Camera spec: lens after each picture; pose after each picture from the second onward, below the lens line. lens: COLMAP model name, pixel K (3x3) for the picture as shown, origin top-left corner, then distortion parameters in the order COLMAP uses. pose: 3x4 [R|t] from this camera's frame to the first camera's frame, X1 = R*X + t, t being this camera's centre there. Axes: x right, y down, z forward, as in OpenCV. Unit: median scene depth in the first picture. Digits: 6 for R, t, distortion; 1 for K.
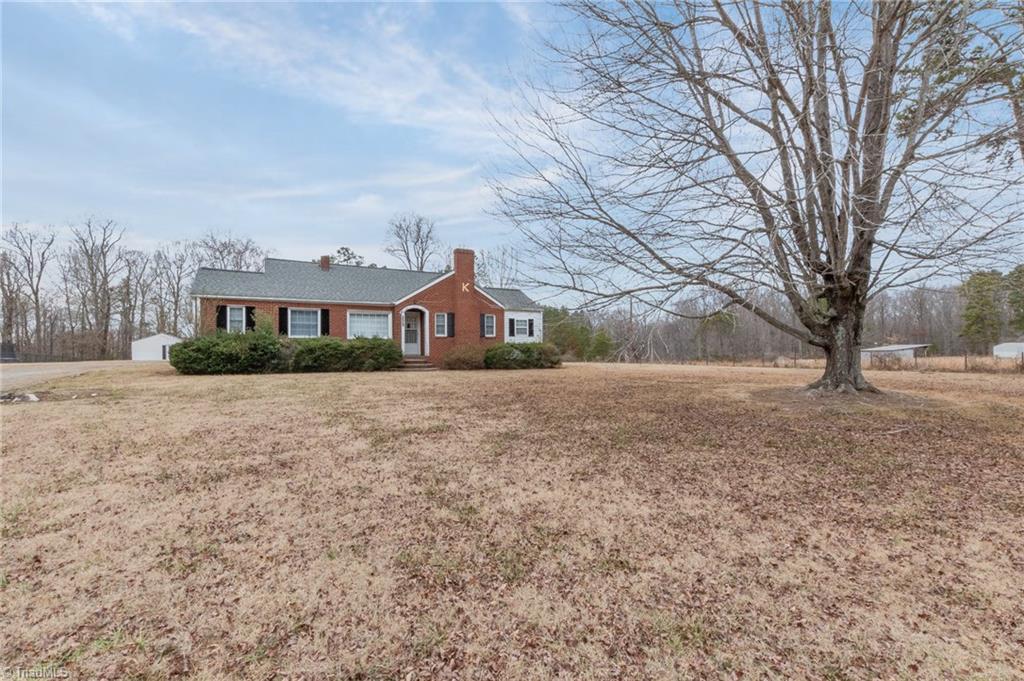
lens RADIAL K [[450.1, 0, 515.3], [0, 450.1, 342.9], [0, 0, 1]] dist [0.002982, 0.000218]
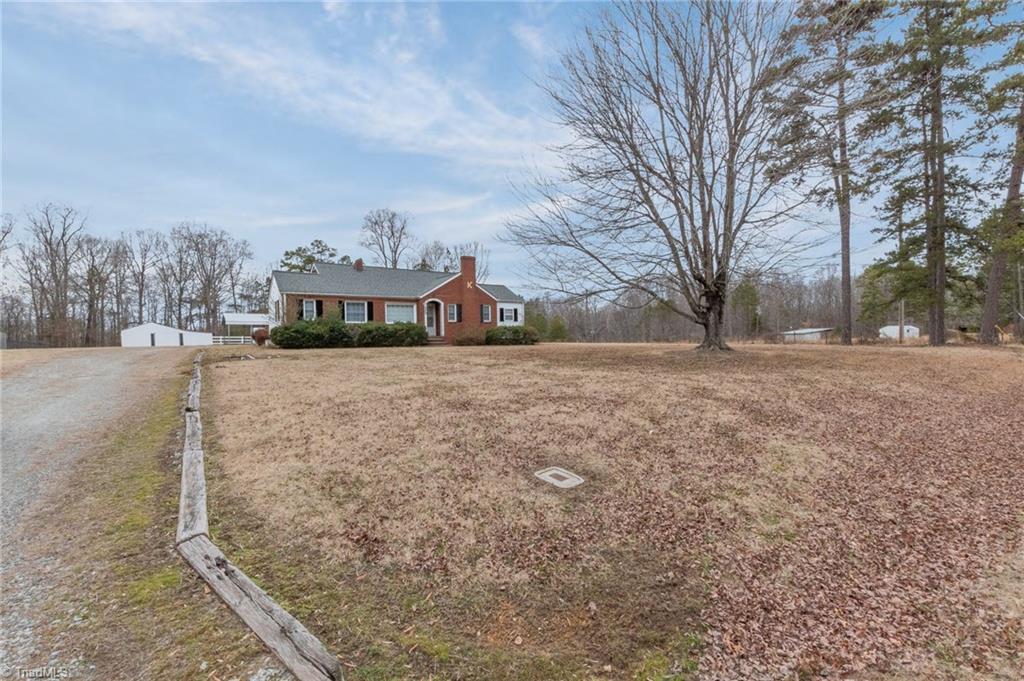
lens RADIAL K [[450.1, 0, 515.3], [0, 450.1, 342.9], [0, 0, 1]] dist [0.002982, 0.000218]
pose [[0.993938, -0.011620, 0.109330, -0.127270], [0.008667, 0.999586, 0.027448, 0.013860], [-0.109604, -0.026334, 0.993626, -0.358946]]
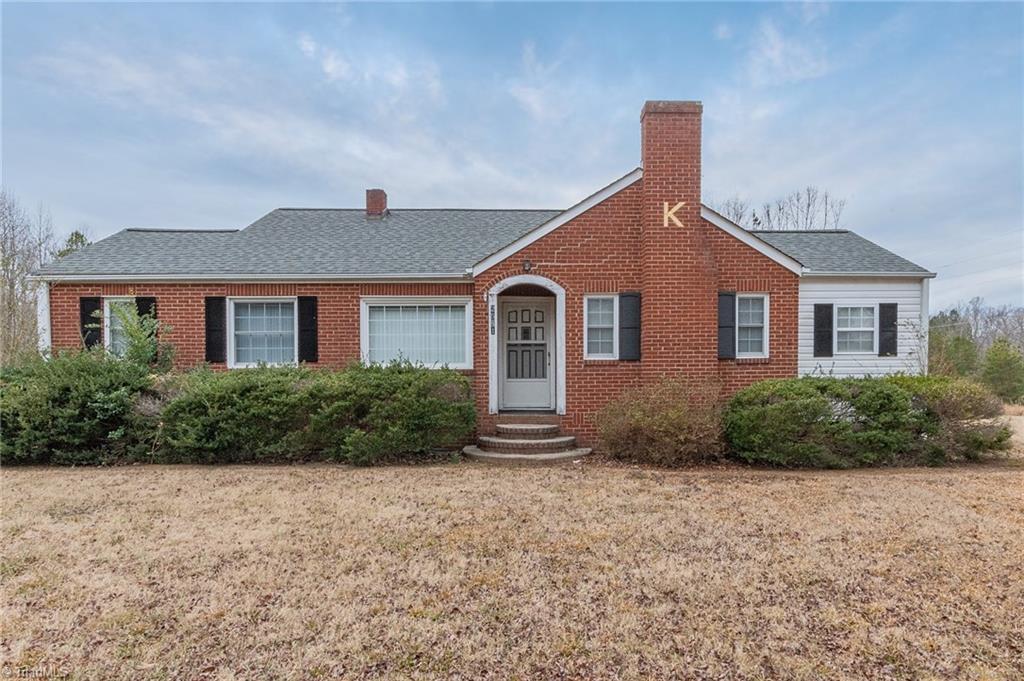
lens RADIAL K [[561.5, 0, 544.7], [0, 561.5, 393.9], [0, 0, 1]] dist [-0.000495, -0.000254]
pose [[0.891535, 0.014391, -0.452723, -0.003039], [0.007561, 0.998883, 0.046642, -0.008930], [0.452889, -0.045006, 0.890430, 0.589881]]
